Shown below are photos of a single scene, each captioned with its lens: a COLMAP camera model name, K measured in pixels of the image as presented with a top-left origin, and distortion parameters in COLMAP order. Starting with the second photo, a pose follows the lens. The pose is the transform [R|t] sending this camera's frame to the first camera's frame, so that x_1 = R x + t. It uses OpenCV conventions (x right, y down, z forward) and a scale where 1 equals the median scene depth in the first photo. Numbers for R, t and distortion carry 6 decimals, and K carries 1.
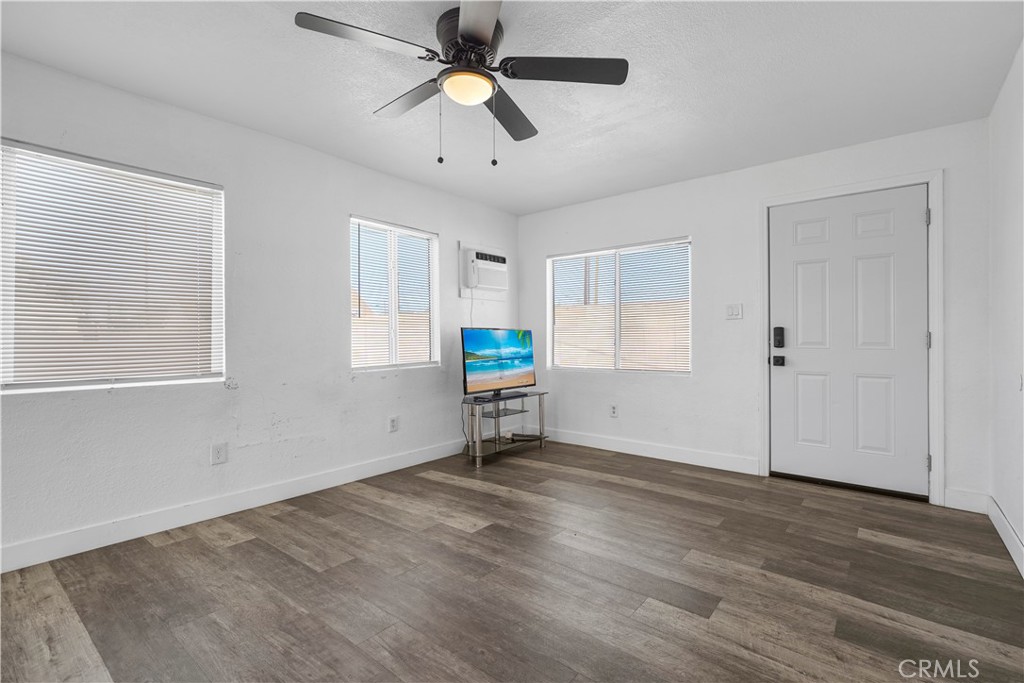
lens RADIAL K [[470.1, 0, 515.4], [0, 470.1, 329.3], [0, 0, 1]] dist [-0.001726, 0.000610]
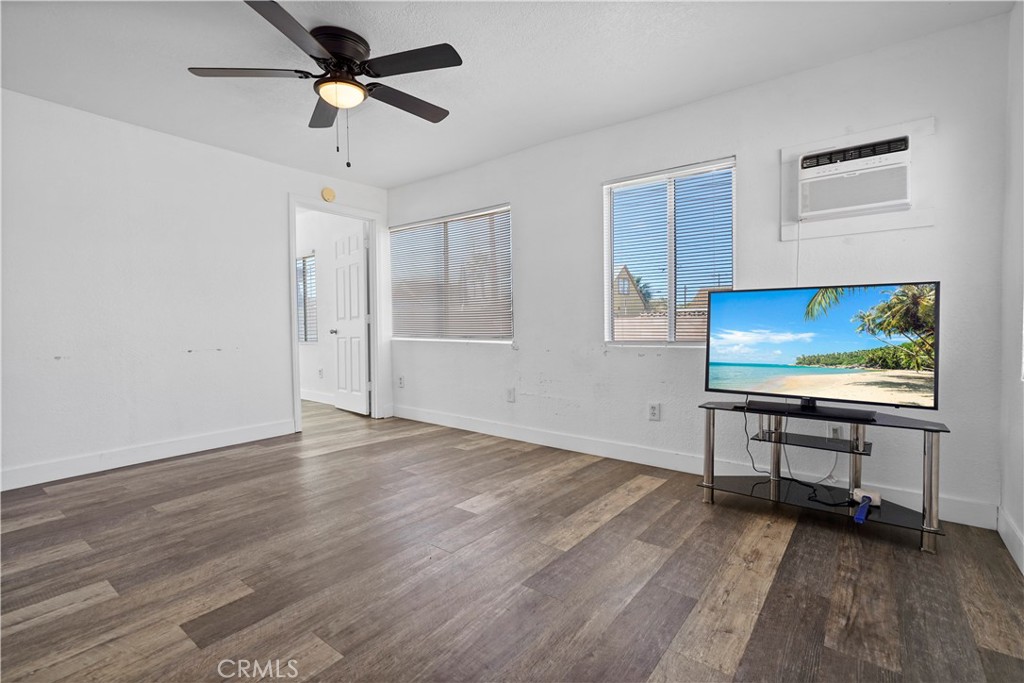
lens RADIAL K [[469.6, 0, 510.8], [0, 469.6, 335.6], [0, 0, 1]] dist [0.001181, 0.001613]
pose [[0.011613, 0.027161, -0.999564, 0.757851], [0.023751, 0.999341, 0.027431, 0.046587], [0.999650, -0.024059, 0.010961, 0.964974]]
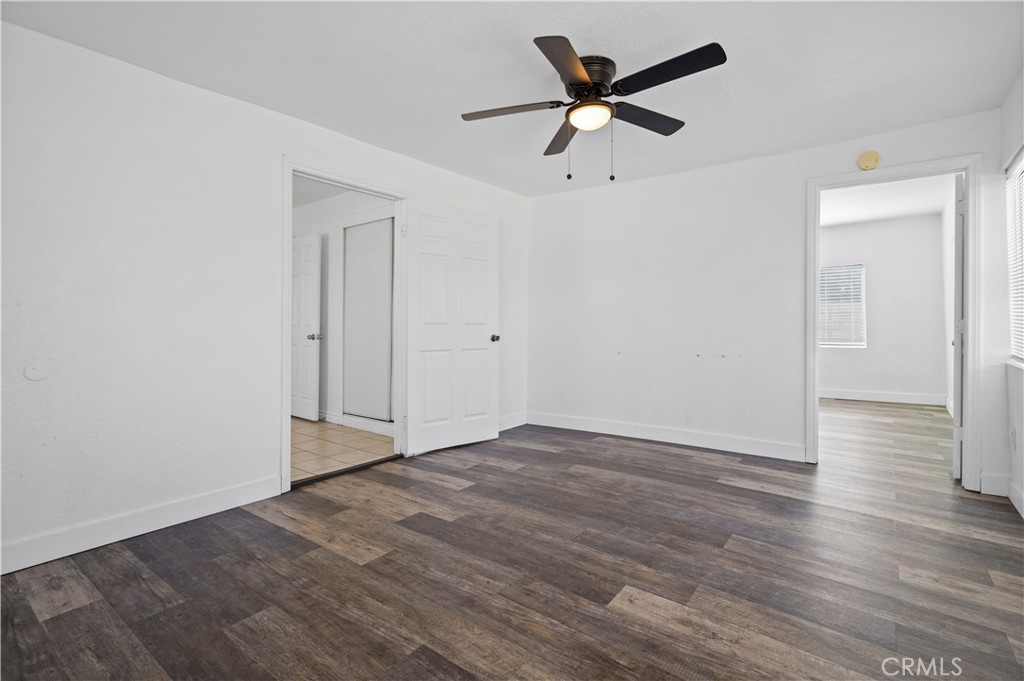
lens RADIAL K [[473.4, 0, 516.5], [0, 473.4, 348.4], [0, 0, 1]] dist [-0.000262, 0.000361]
pose [[-0.999676, 0.007855, -0.024207, 0.082533], [0.006958, 0.999293, 0.036948, 0.025620], [0.024480, 0.036768, -0.999024, 1.495488]]
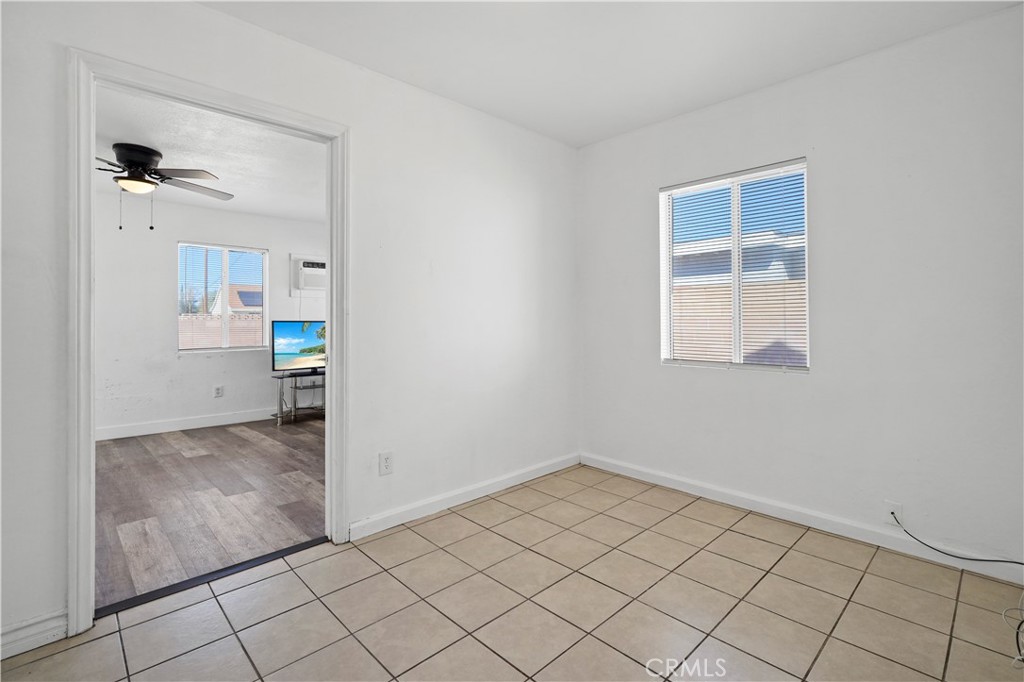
lens RADIAL K [[478.7, 0, 513.7], [0, 478.7, 308.5], [0, 0, 1]] dist [-0.000302, 0.000392]
pose [[0.992597, -0.003043, -0.121415, 0.997168], [0.001509, 0.999918, -0.012727, -0.026784], [0.121444, 0.012449, 0.992520, -0.364352]]
